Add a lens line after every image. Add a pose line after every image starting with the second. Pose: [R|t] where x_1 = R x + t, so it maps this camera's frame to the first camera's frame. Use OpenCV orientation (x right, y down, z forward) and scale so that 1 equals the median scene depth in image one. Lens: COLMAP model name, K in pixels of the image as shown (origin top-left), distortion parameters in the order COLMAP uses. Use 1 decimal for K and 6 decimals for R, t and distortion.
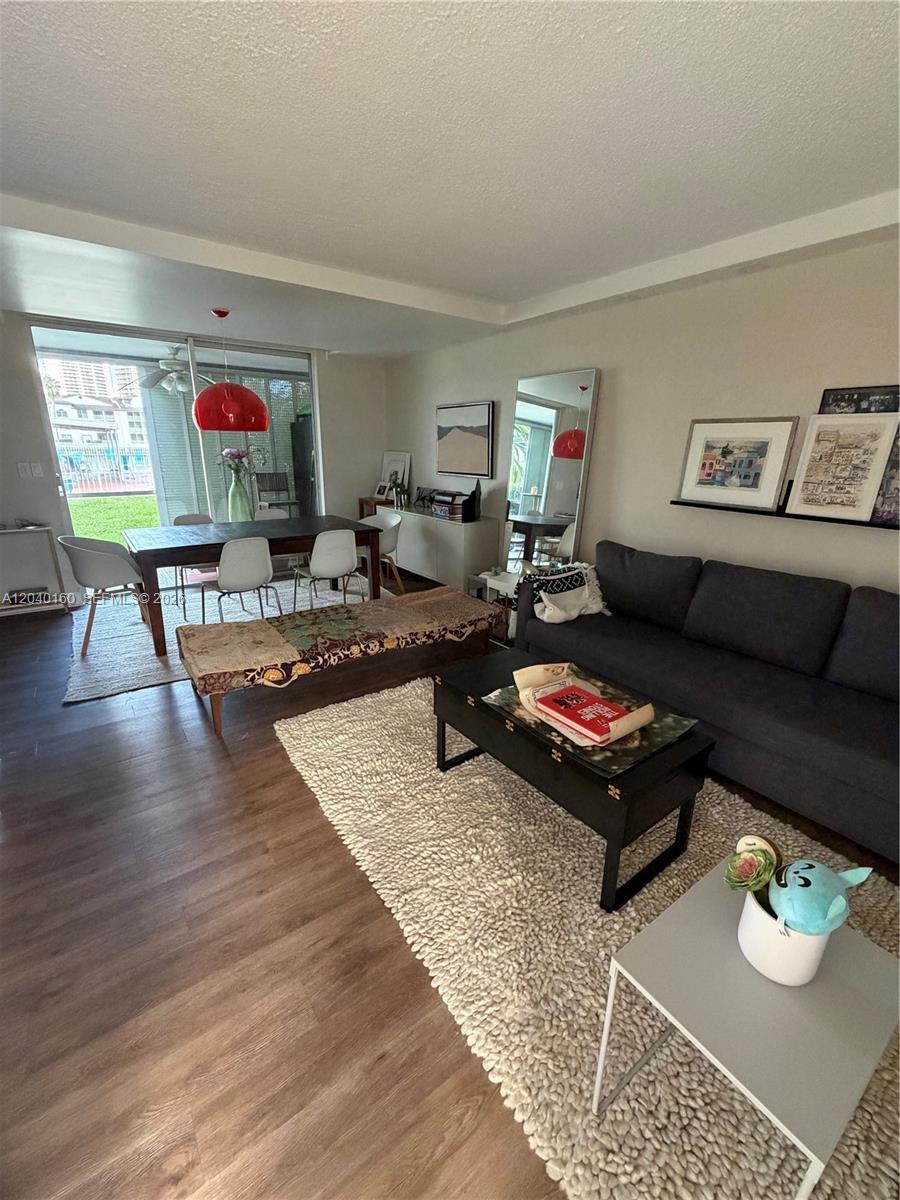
lens RADIAL K [[508.4, 0, 450.0], [0, 508.4, 600.0], [0, 0, 1]] dist [0.001452, 0.000133]
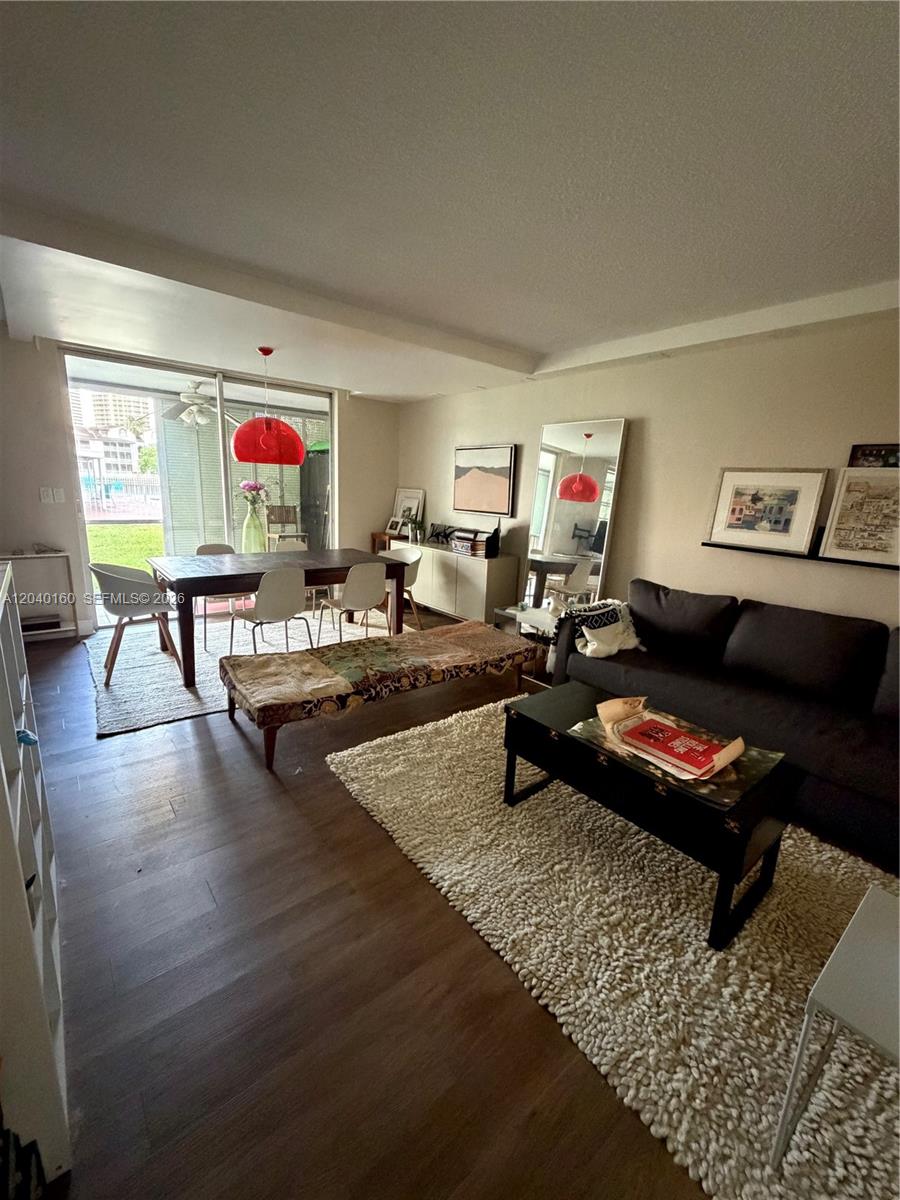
lens RADIAL K [[500.5, 0, 450.0], [0, 500.5, 600.0], [0, 0, 1]] dist [0.001383, 0.000521]
pose [[0.998199, 0.018853, 0.056946, -0.143385], [-0.014817, 0.997403, -0.070482, 0.004501], [-0.058127, 0.069512, 0.995886, 0.004416]]
